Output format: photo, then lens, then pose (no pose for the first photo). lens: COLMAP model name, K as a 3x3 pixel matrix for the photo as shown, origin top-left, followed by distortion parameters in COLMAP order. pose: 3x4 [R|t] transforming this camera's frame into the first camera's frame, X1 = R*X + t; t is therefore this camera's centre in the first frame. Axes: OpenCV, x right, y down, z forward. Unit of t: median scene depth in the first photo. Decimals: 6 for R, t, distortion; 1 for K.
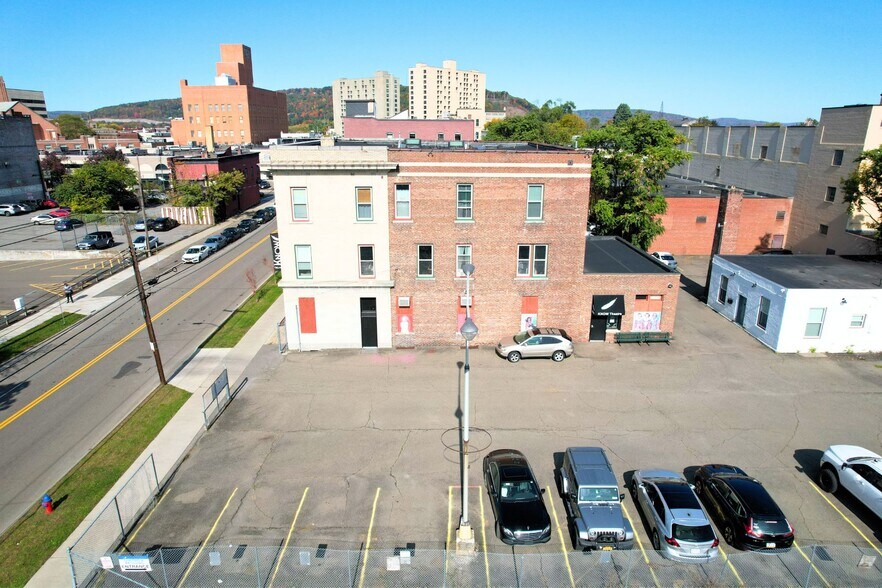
lens RADIAL K [[551.8, 0, 441.0], [0, 551.8, 294.0], [0, 0, 1]] dist [-0.003722, -0.000543]
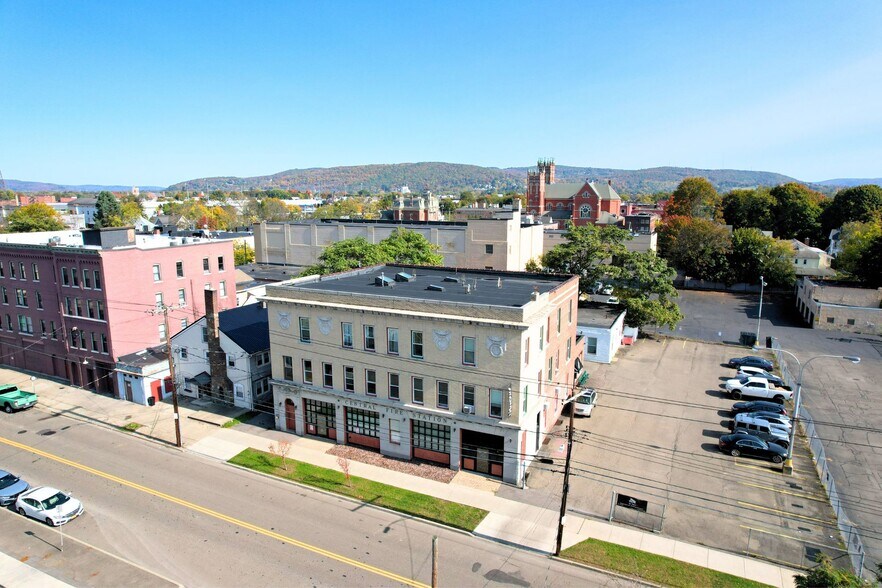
lens RADIAL K [[551.8, 0, 441.0], [0, 551.8, 294.0], [0, 0, 1]] dist [-0.003722, -0.000543]
pose [[0.440604, -0.170777, 0.881308, -1.239829], [0.262641, 0.963304, 0.055360, -0.363161], [-0.858421, 0.207076, 0.469289, 0.536496]]
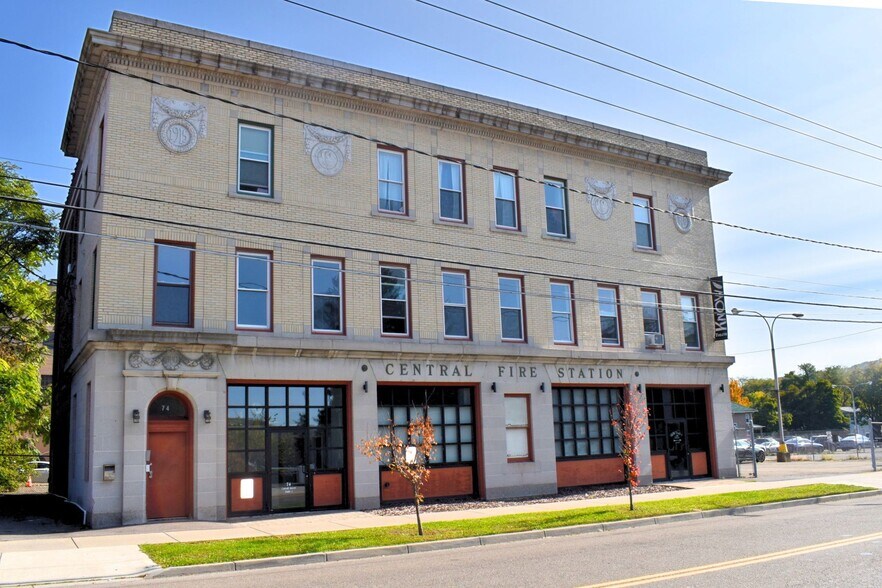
lens RADIAL K [[764.6, 0, 444.0], [0, 764.6, 315.5], [0, 0, 1]] dist [-0.069975, -0.004329]
pose [[-0.498997, 0.173176, 0.849124, -0.818577], [0.290024, 0.956701, -0.024680, -0.129921], [-0.816632, 0.233951, -0.527616, 1.614586]]
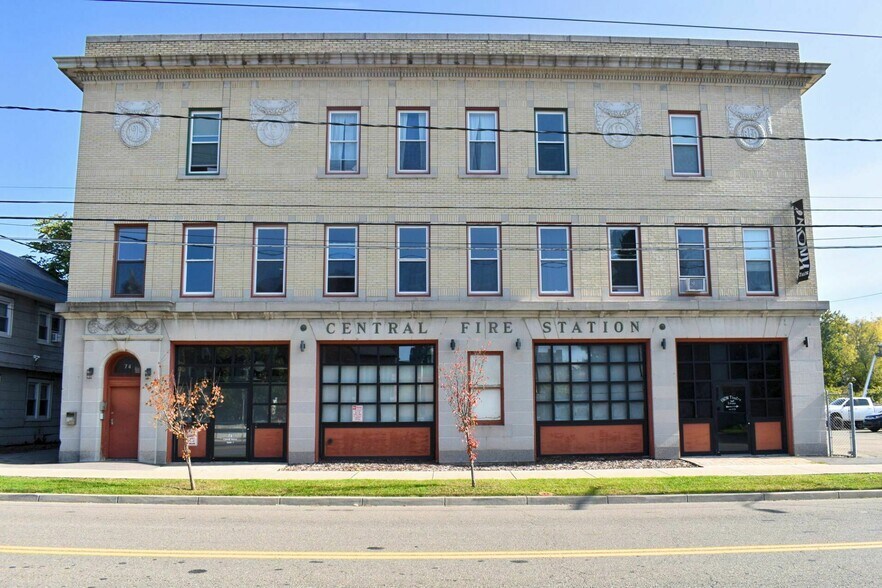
lens RADIAL K [[676.5, 0, 439.5], [0, 676.5, 324.5], [0, 0, 1]] dist [-0.071626, 0.002166]
pose [[-0.012731, 0.128088, 0.991681, -0.815590], [0.296050, 0.947779, -0.118617, -0.031592], [-0.955087, 0.292077, -0.049987, 1.290485]]
